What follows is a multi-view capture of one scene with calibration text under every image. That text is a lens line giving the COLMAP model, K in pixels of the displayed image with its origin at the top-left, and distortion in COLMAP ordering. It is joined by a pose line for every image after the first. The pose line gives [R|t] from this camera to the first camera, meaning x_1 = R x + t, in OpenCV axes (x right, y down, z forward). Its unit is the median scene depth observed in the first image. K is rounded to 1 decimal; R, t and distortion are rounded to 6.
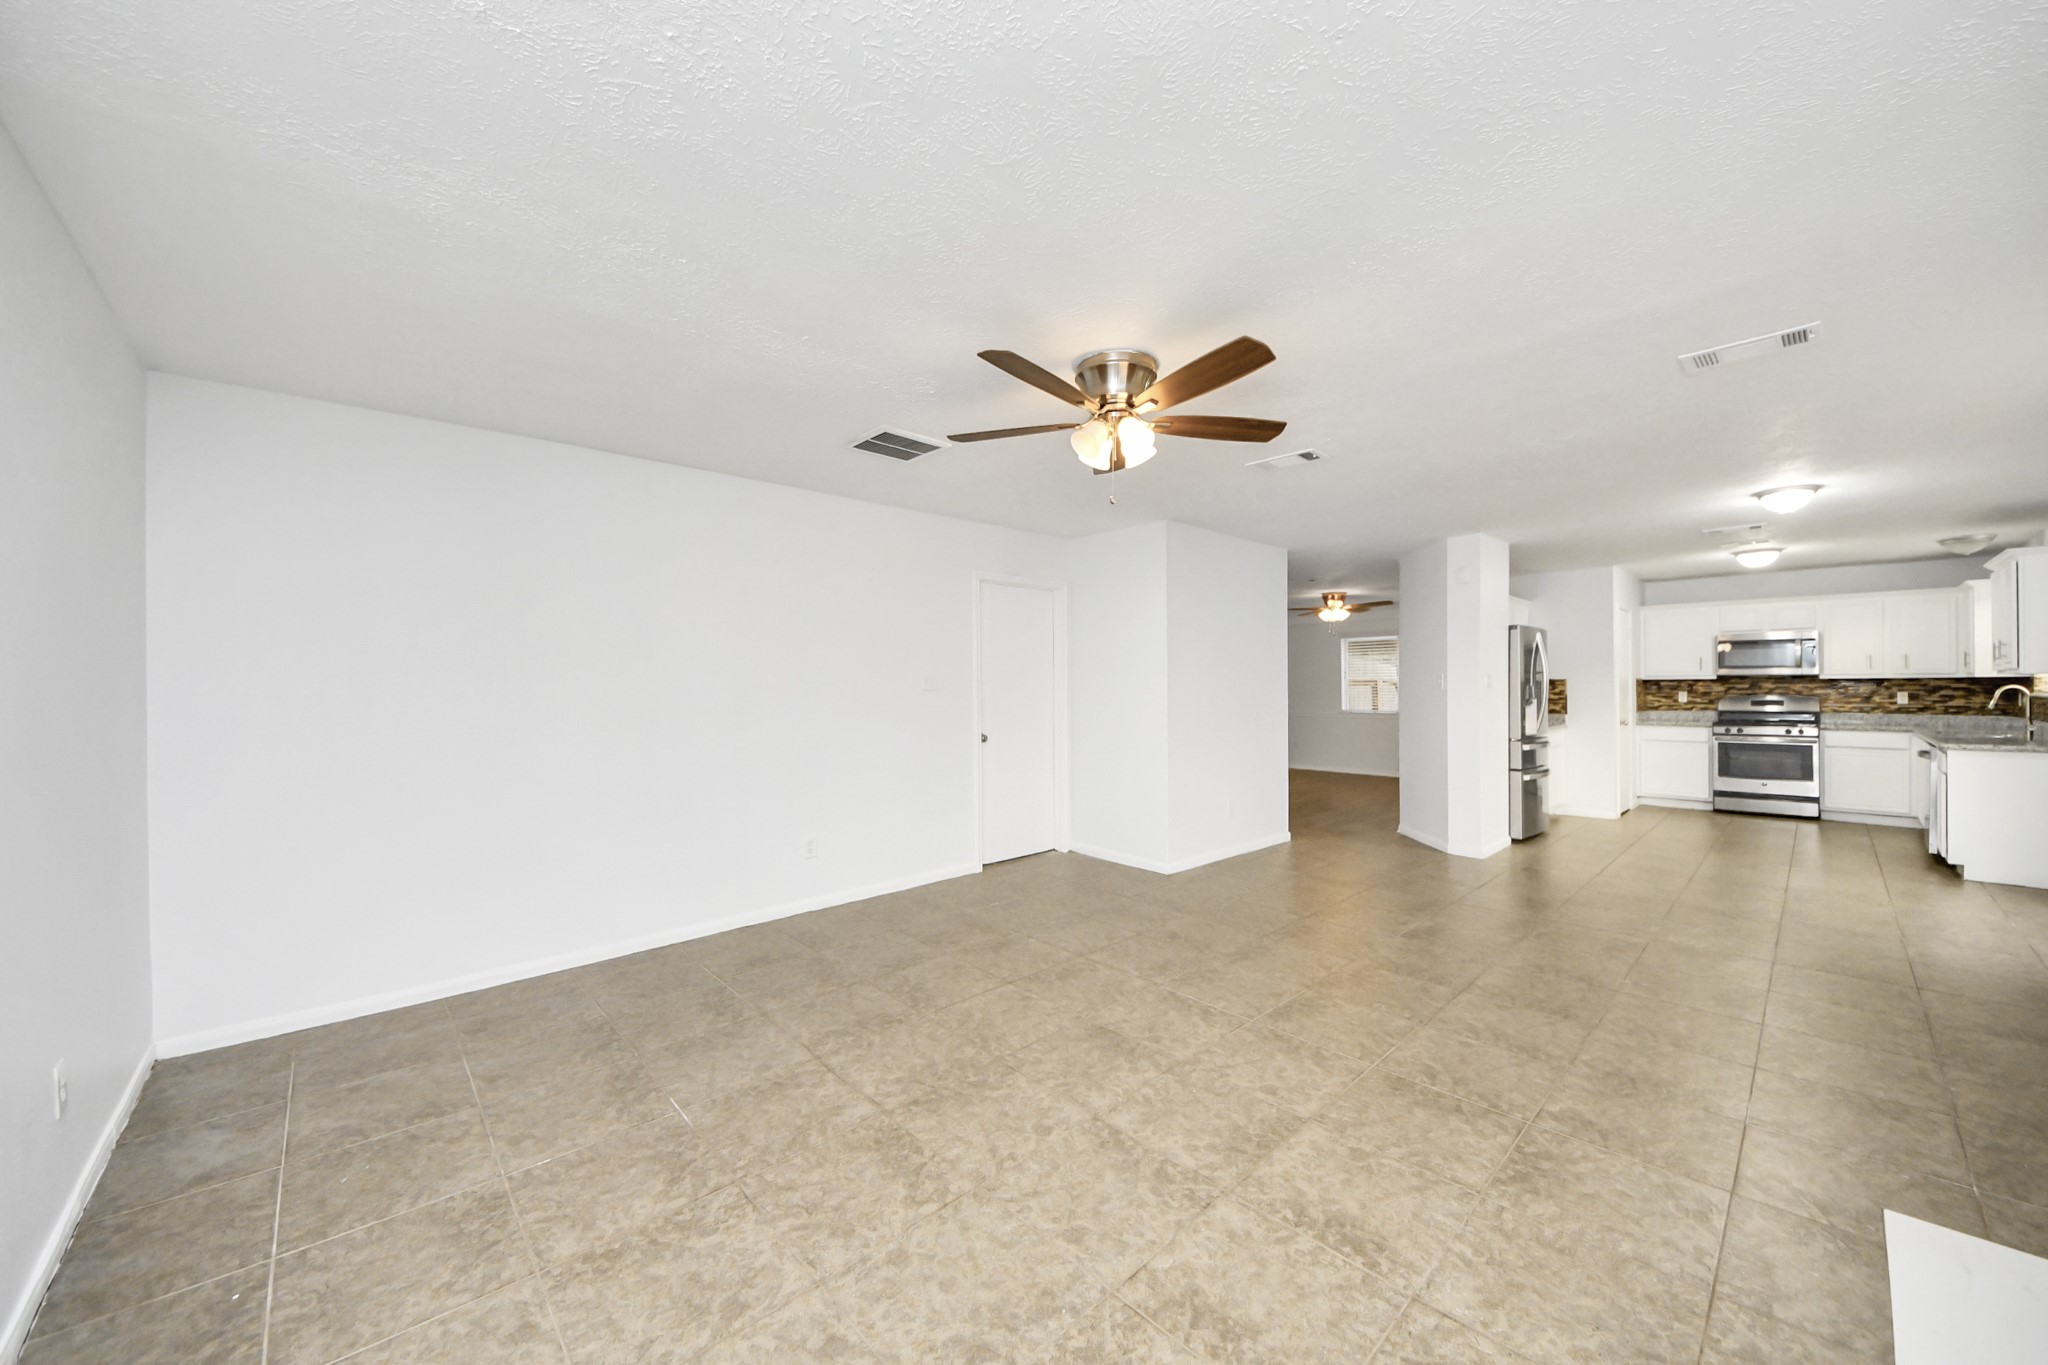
lens RADIAL K [[745.0, 0, 1026.7], [0, 745.0, 672.1], [0, 0, 1]] dist [0.014409, -0.003294]
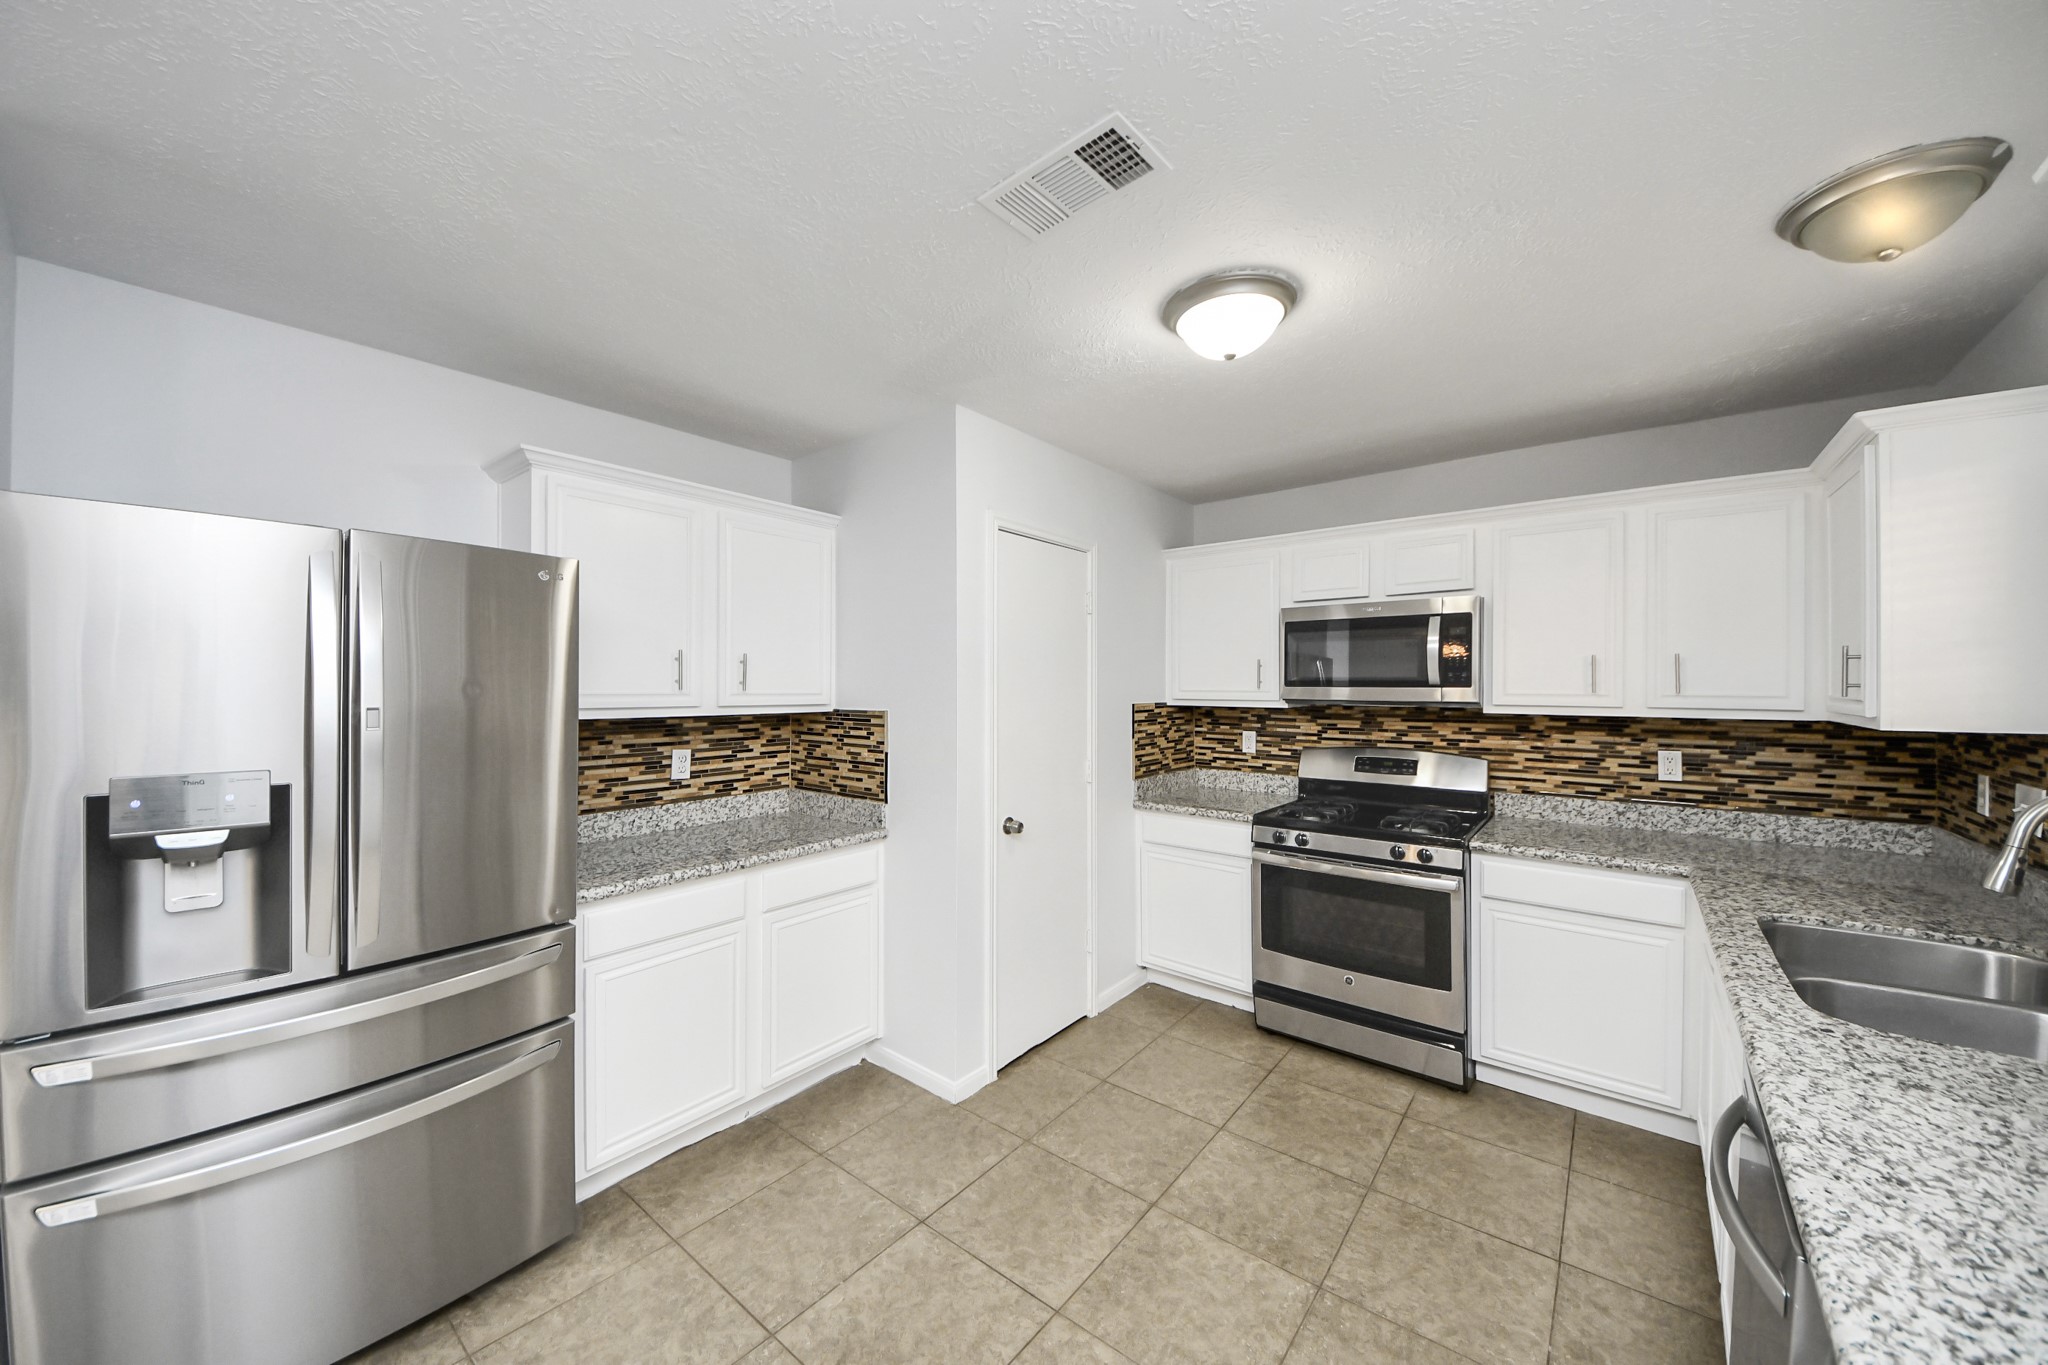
lens RADIAL K [[745.0, 0, 961.7], [0, 745.0, 673.4], [0, 0, 1]] dist [0.014409, -0.003294]
pose [[0.995467, 0.006574, 0.094880, 1.212956], [-0.007447, 0.999933, 0.008845, -0.023471], [-0.094815, -0.009512, 0.995449, 1.035829]]
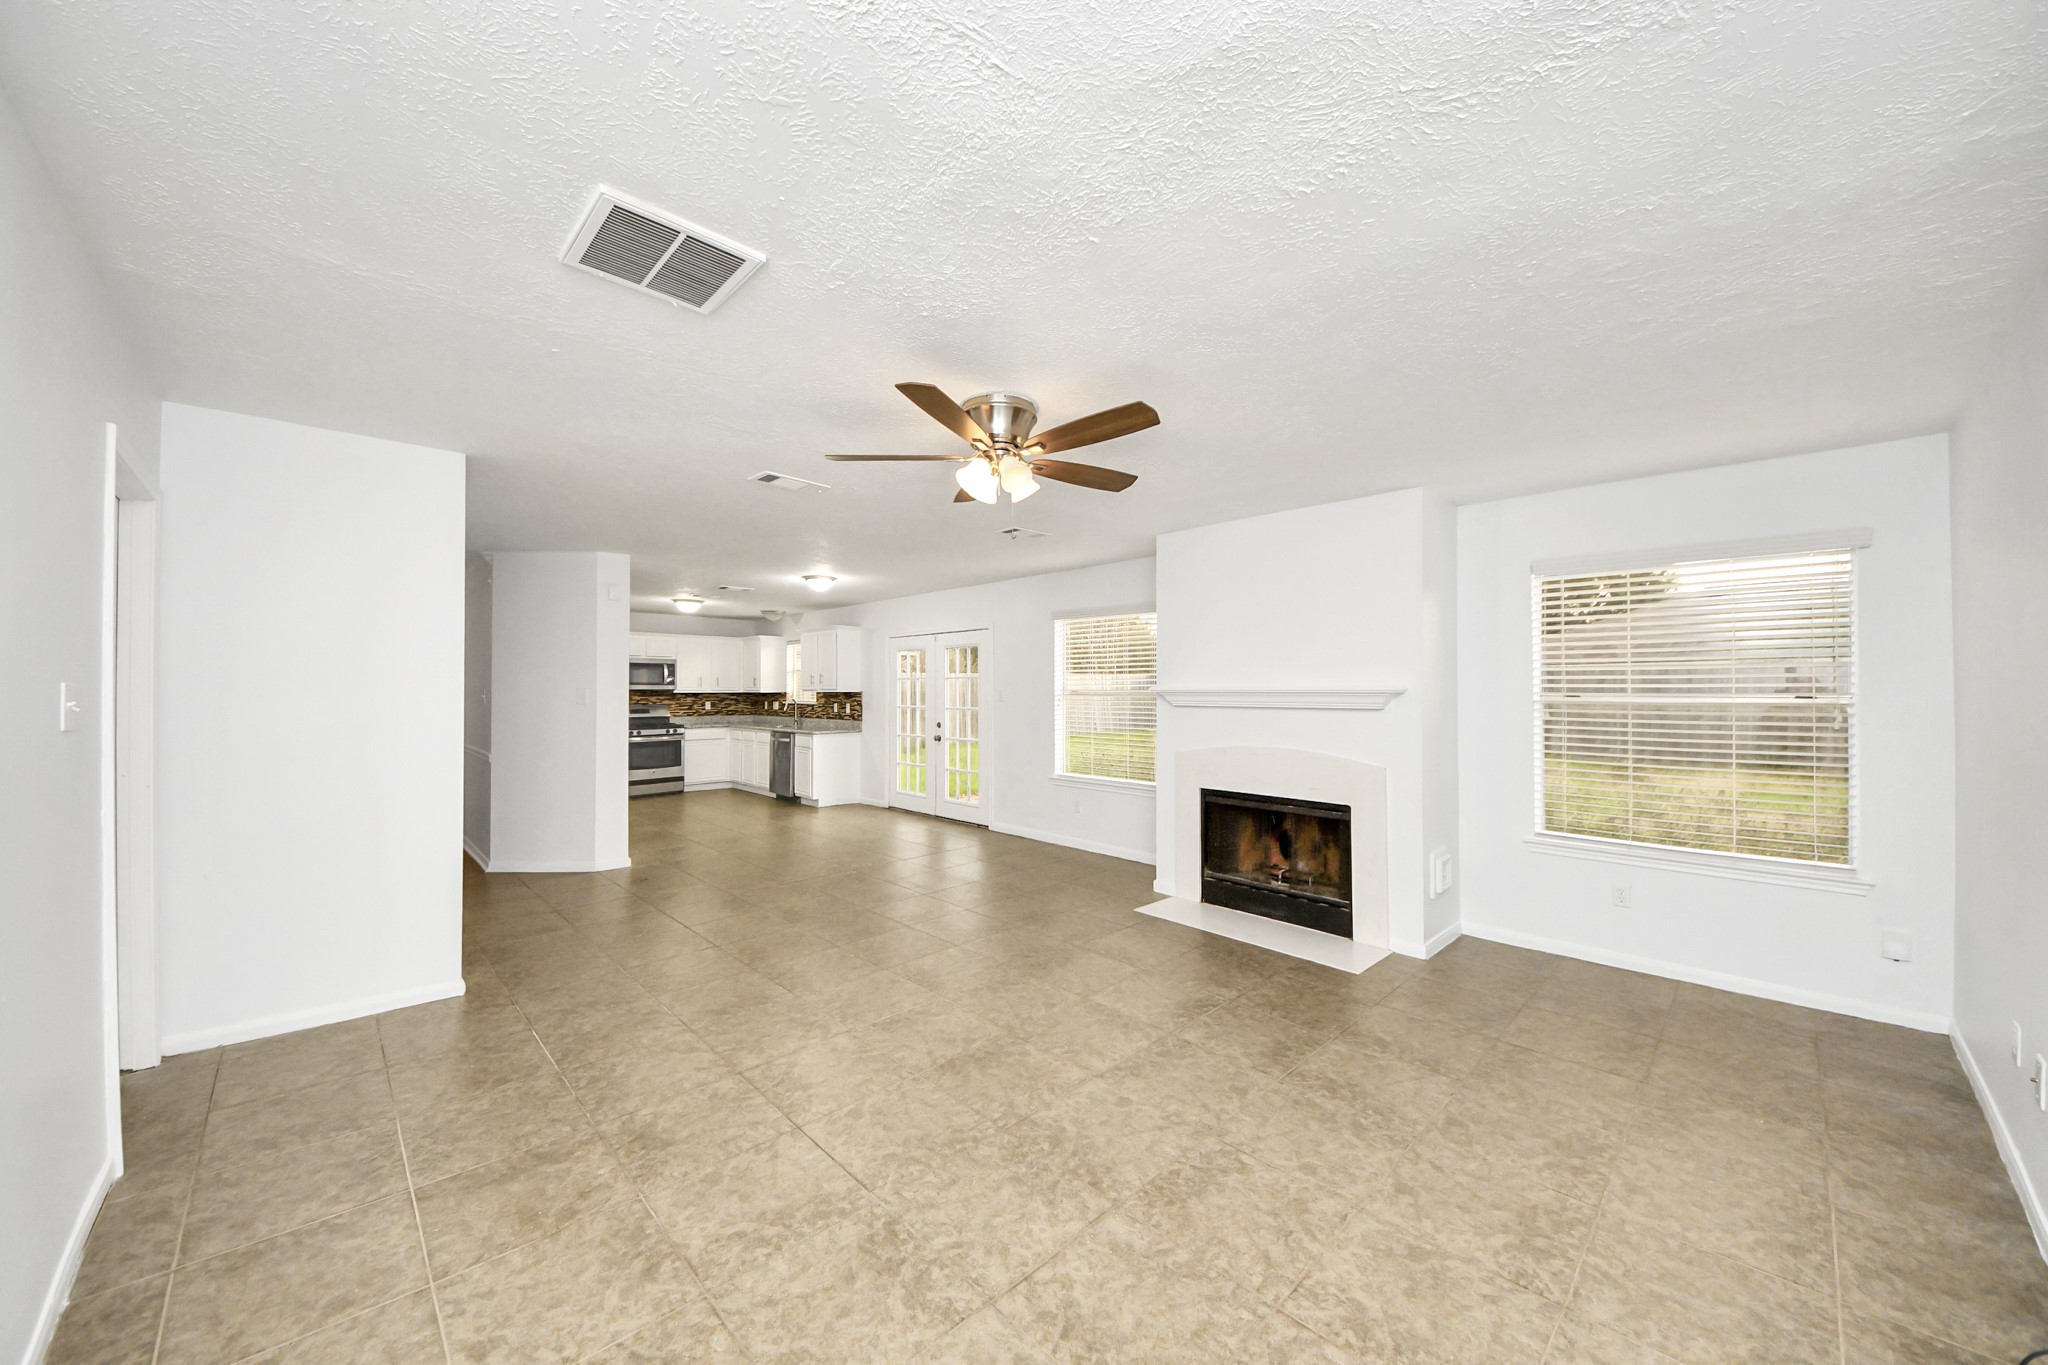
lens RADIAL K [[745.0, 0, 1015.6], [0, 745.0, 686.7], [0, 0, 1]] dist [0.014409, -0.003294]
pose [[-0.020012, 0.001081, 0.999799, -0.597092], [-0.006948, 0.999975, -0.001220, -0.009001], [-0.999776, -0.006971, -0.020004, 0.639919]]
